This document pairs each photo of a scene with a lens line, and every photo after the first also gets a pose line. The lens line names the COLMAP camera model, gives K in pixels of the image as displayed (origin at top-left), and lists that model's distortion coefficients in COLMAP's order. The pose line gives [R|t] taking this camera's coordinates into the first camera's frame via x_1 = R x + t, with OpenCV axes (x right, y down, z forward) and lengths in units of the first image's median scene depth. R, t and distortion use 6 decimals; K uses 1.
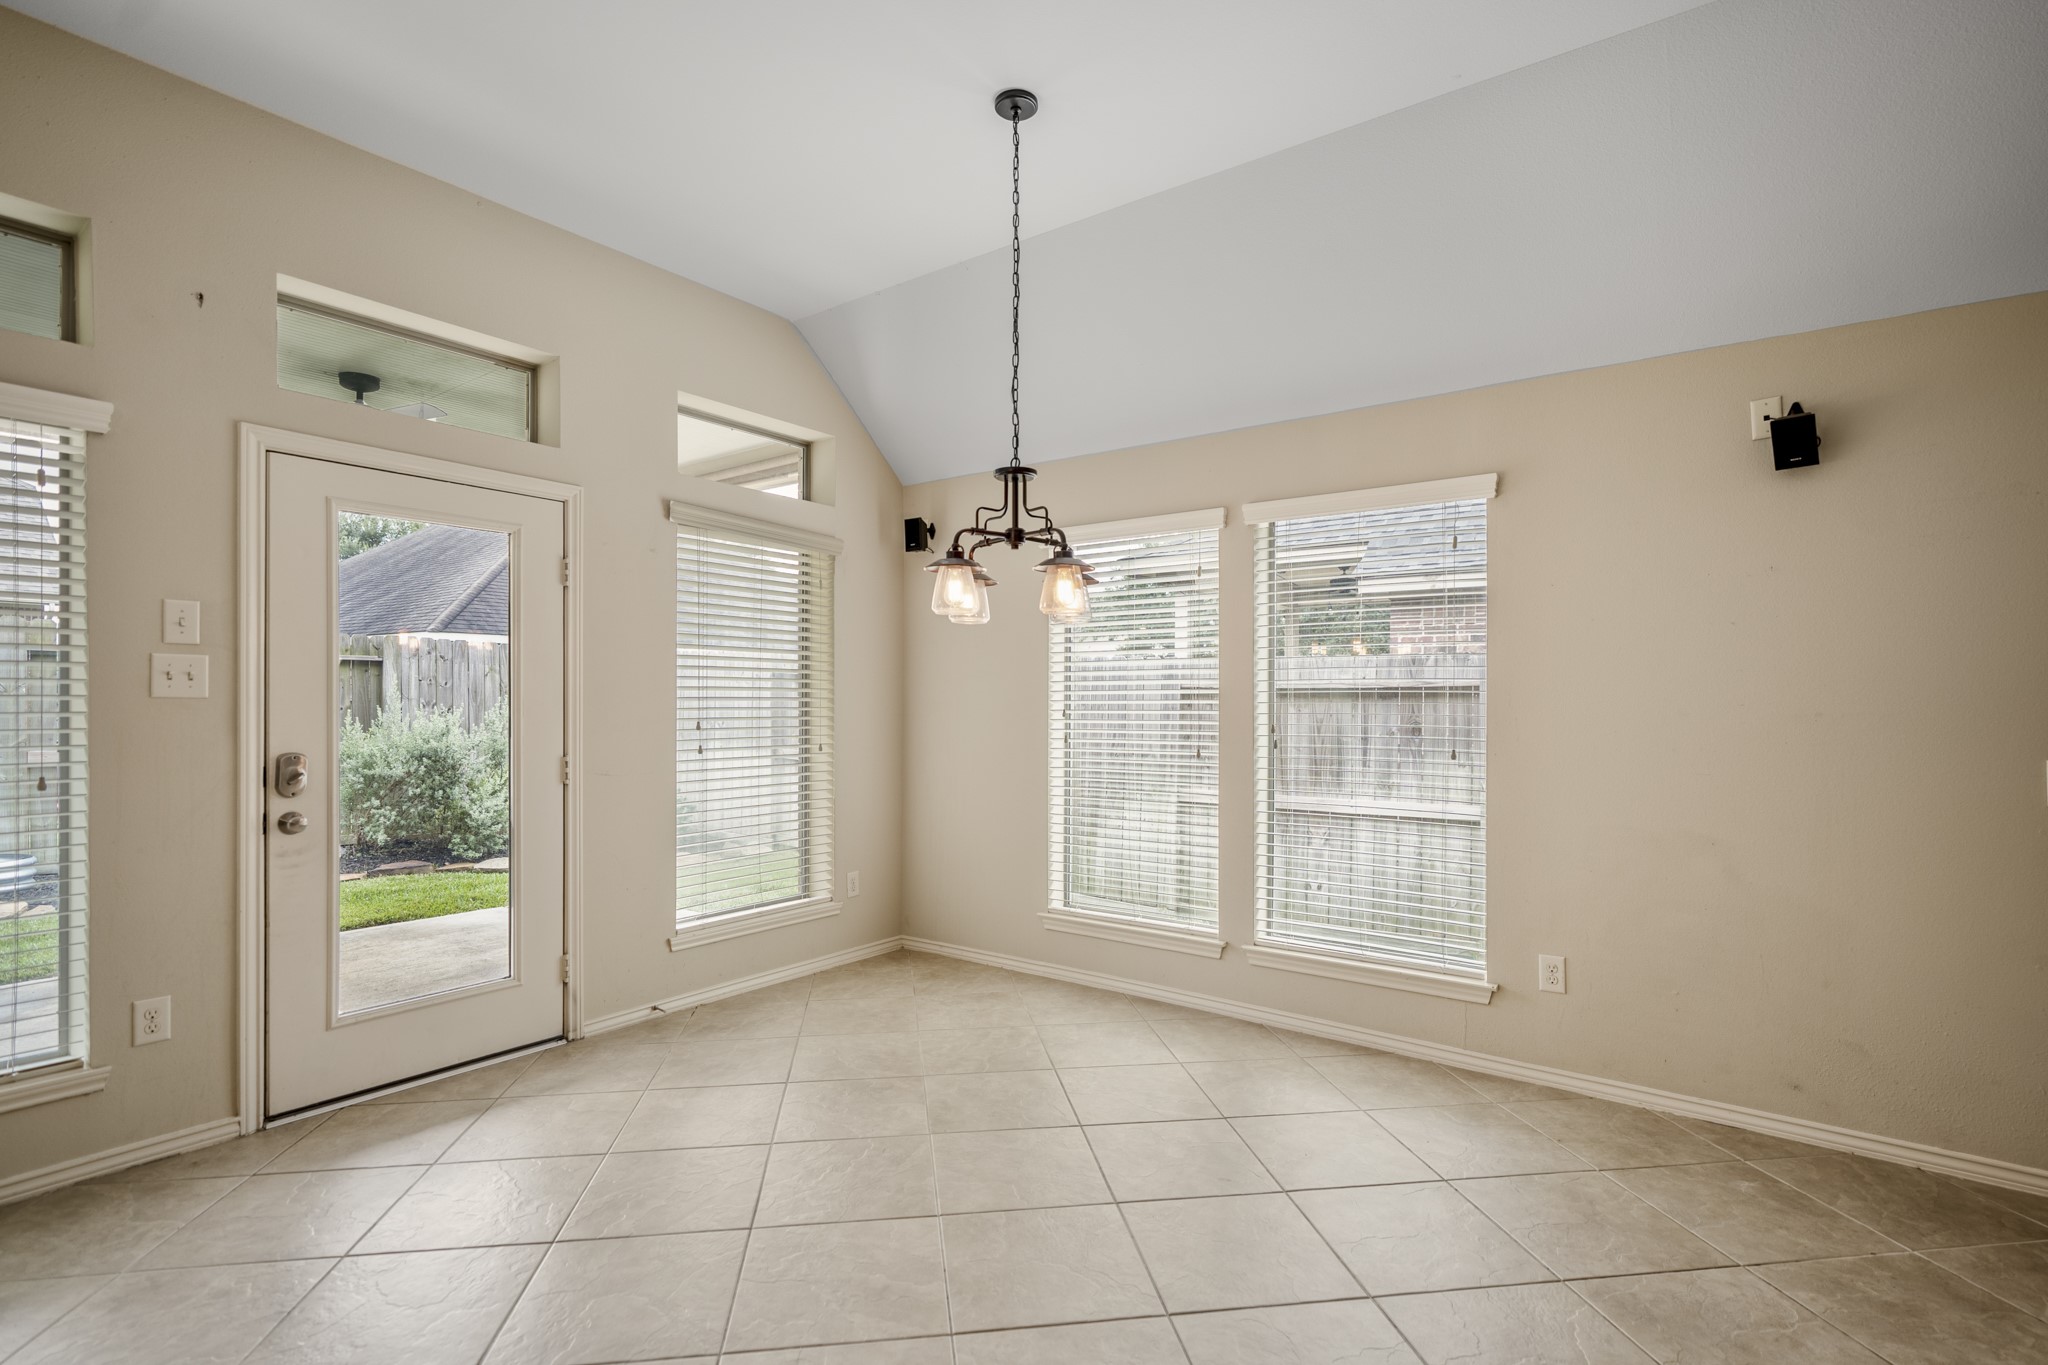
lens RADIAL K [[969.6, 0, 1027.0], [0, 969.6, 700.8], [0, 0, 1]] dist [-0.002112, 0.000578]
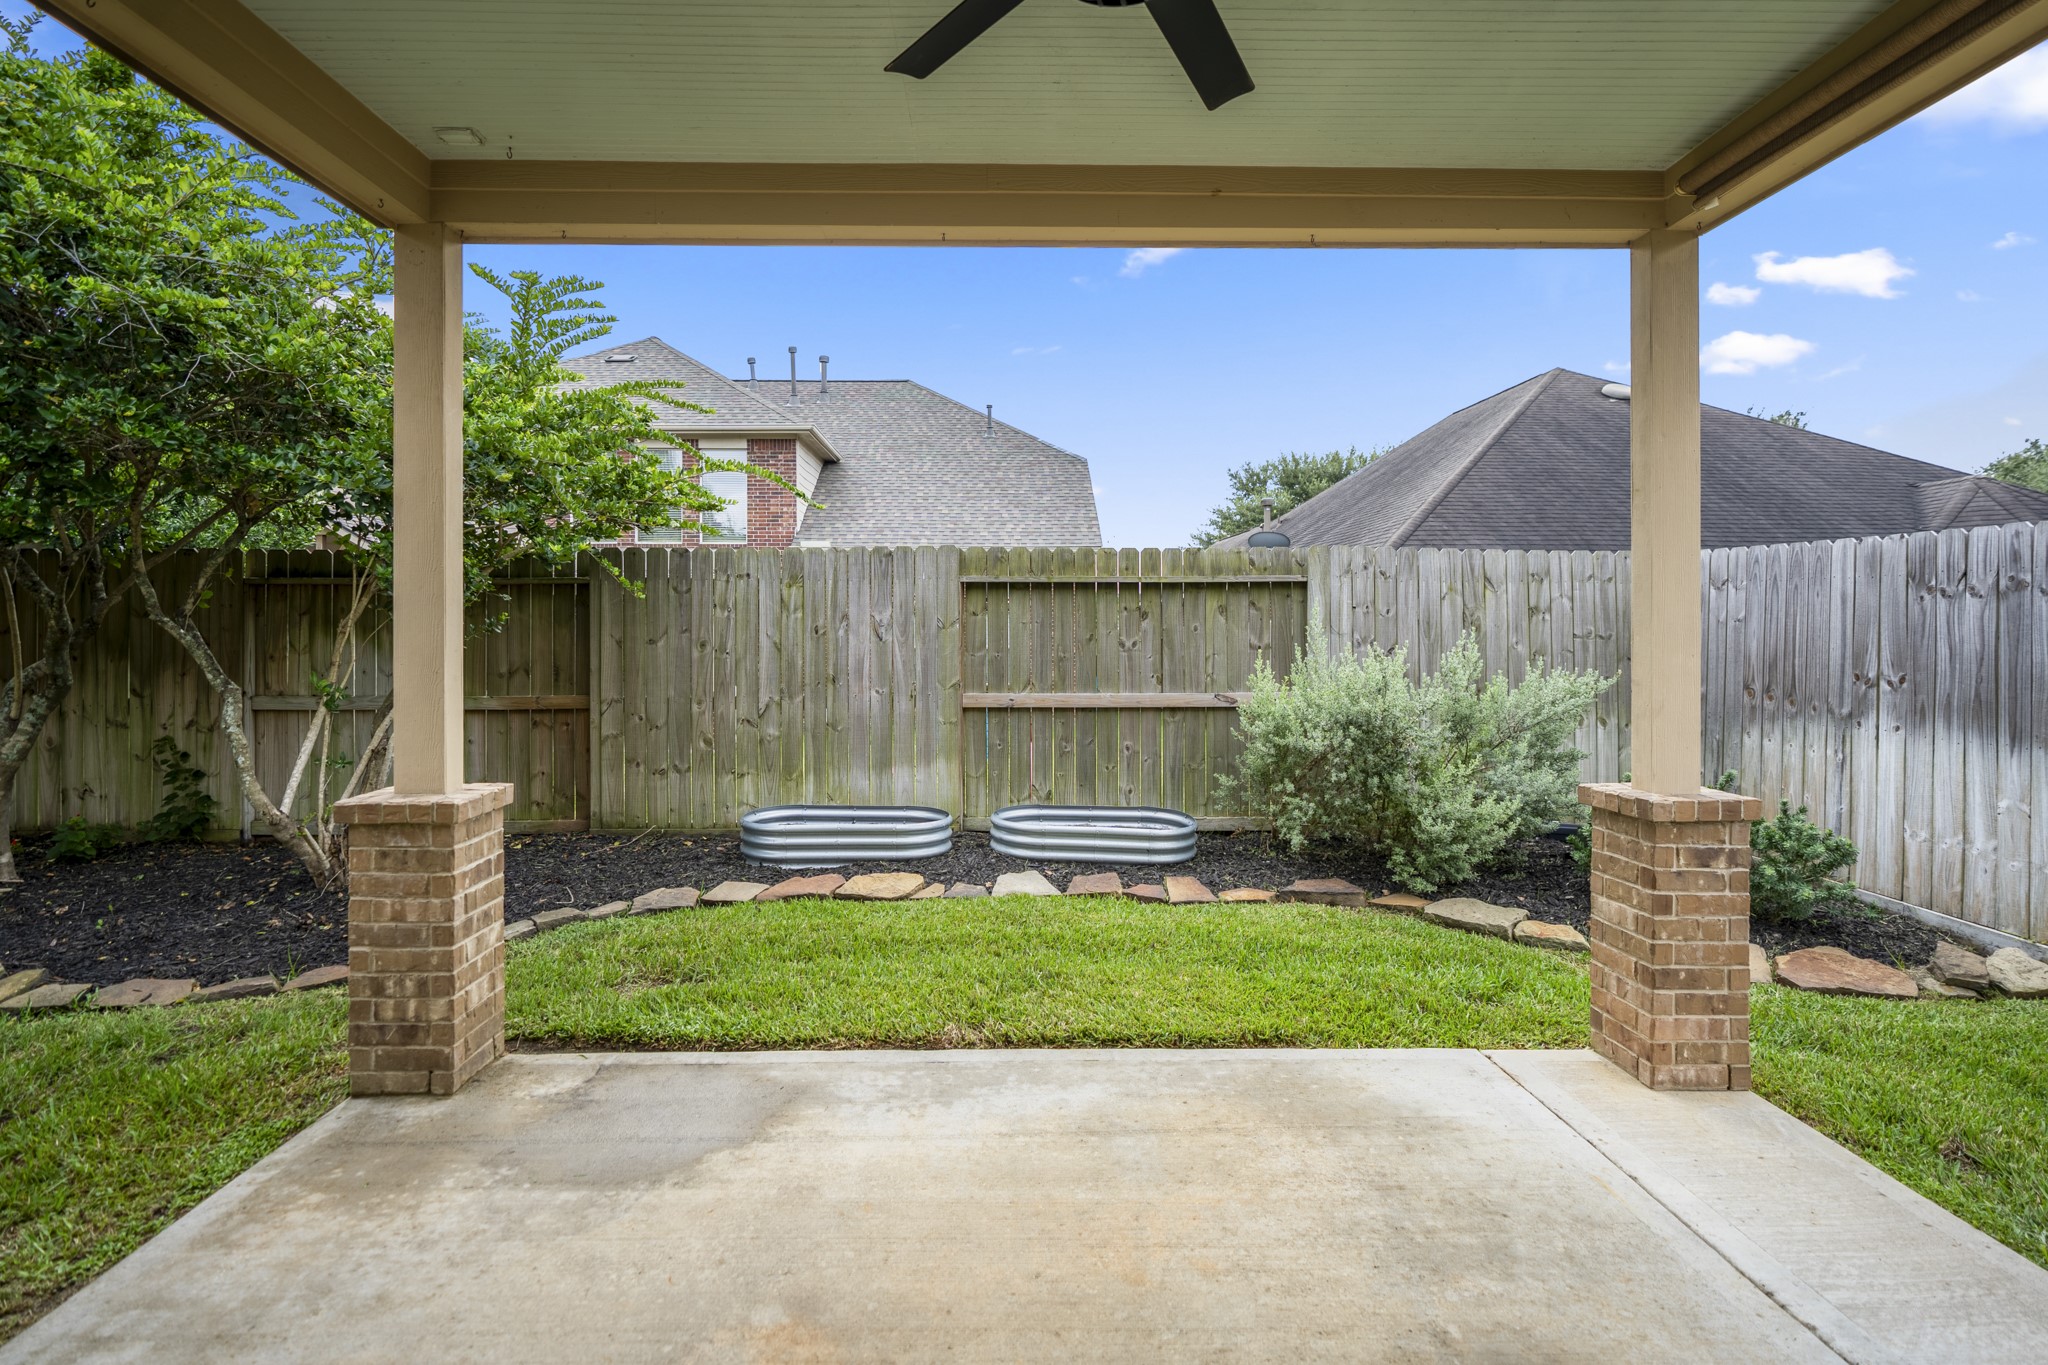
lens RADIAL K [[969.6, 0, 1025.9], [0, 969.6, 641.8], [0, 0, 1]] dist [-0.002112, 0.000578]
pose [[0.610124, 0.002733, -0.792301, -0.425440], [0.002702, 0.999981, 0.005530, -0.001751], [0.792301, -0.005515, 0.610105, 0.758722]]
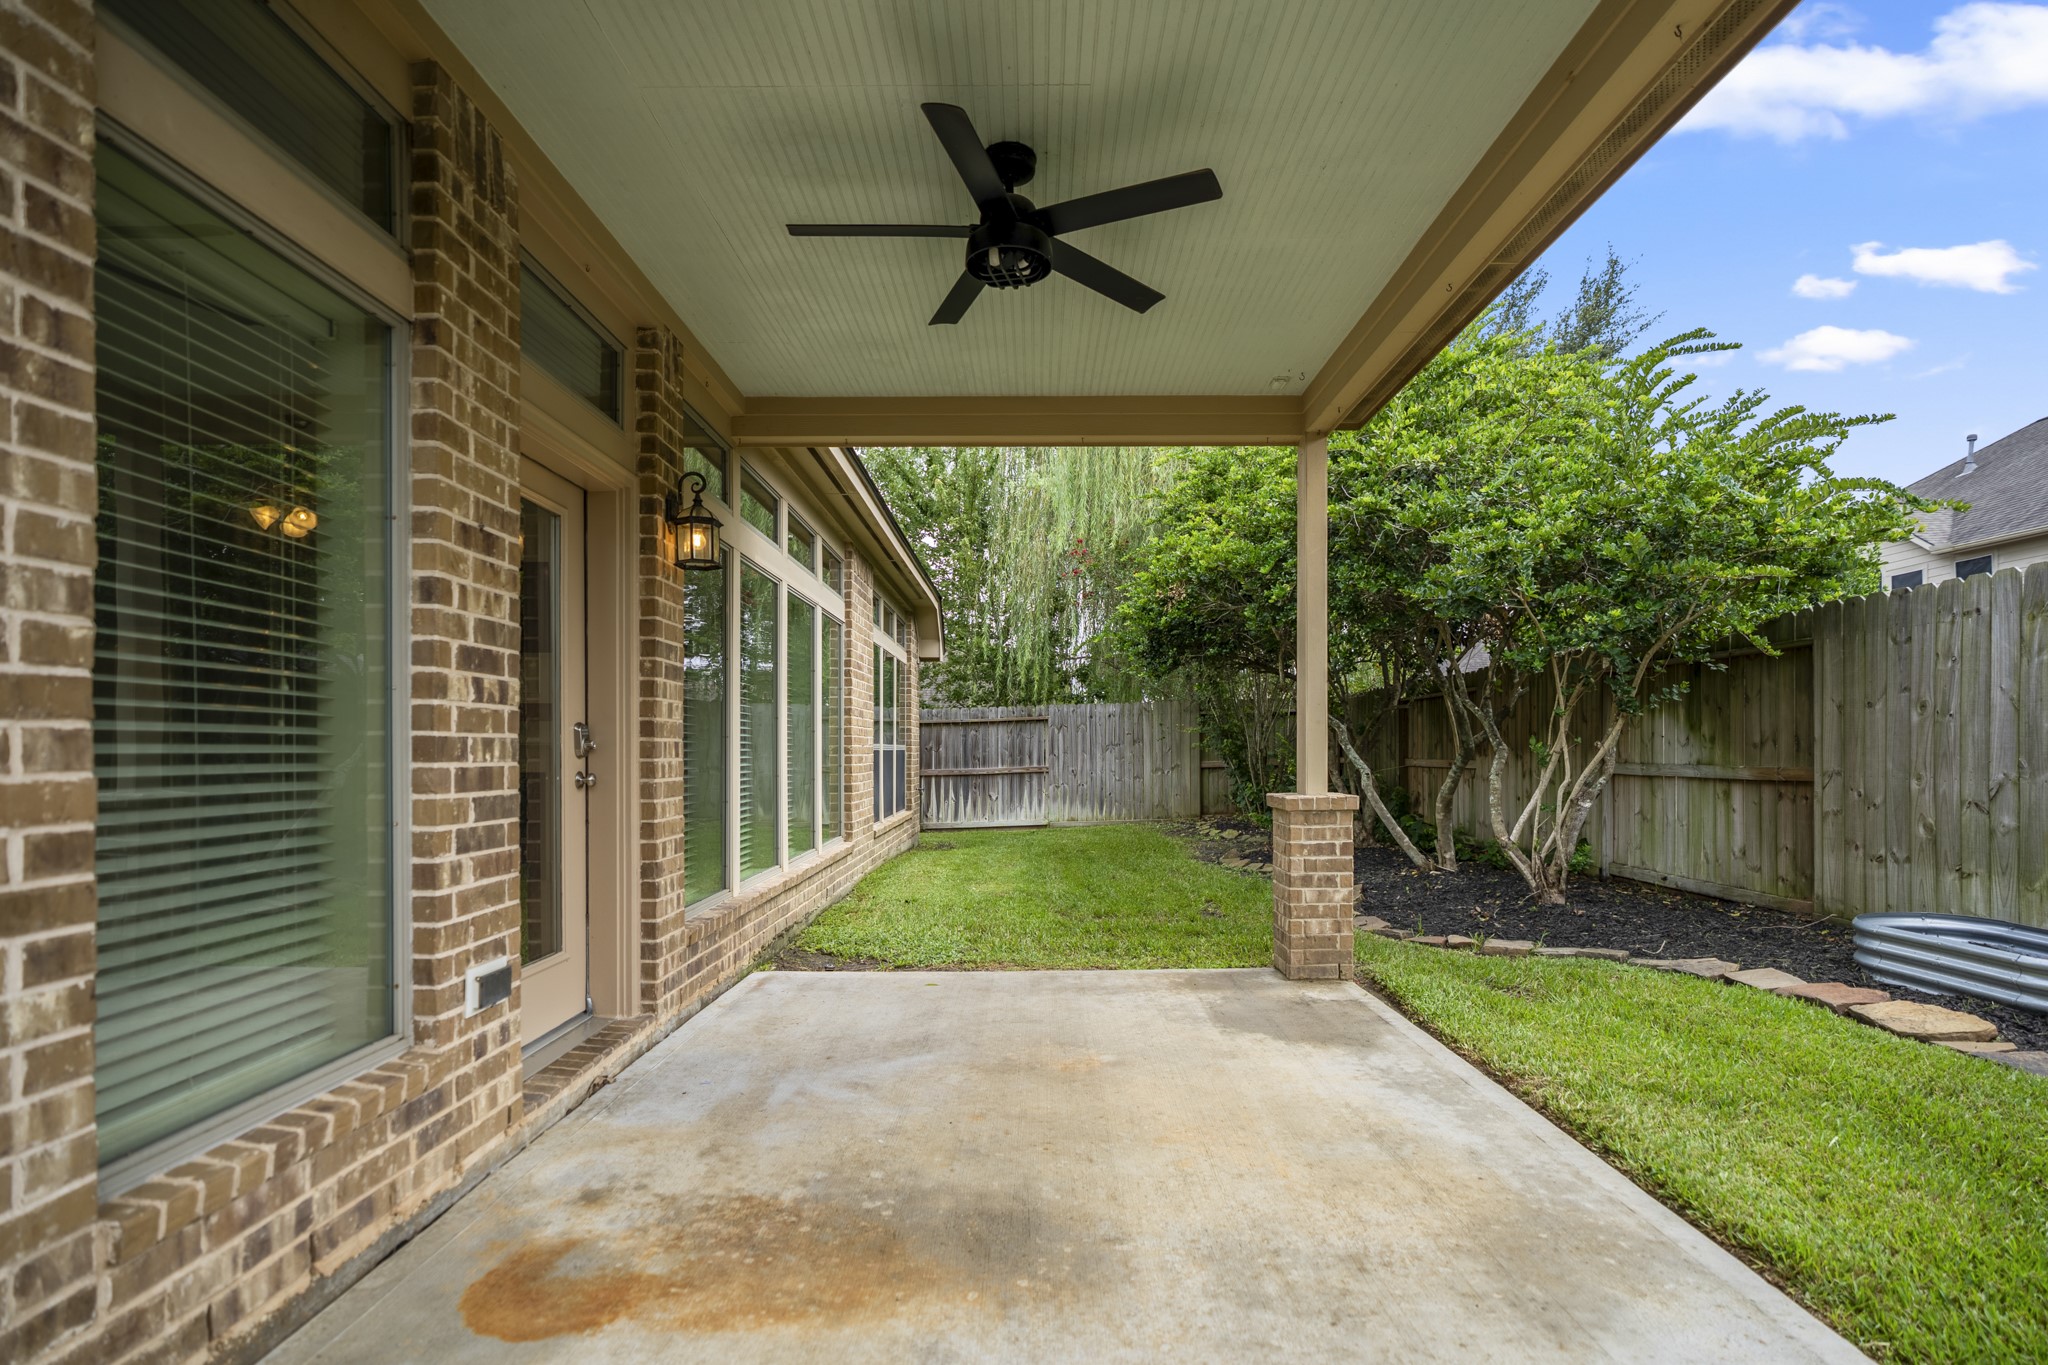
lens RADIAL K [[969.6, 0, 1027.0], [0, 969.6, 761.0], [0, 0, 1]] dist [-0.002112, 0.000578]
pose [[-0.795396, 0.011895, -0.605974, -0.314217], [0.004244, 0.999892, 0.014057, 0.054802], [0.606076, 0.008609, -0.795360, 1.536726]]
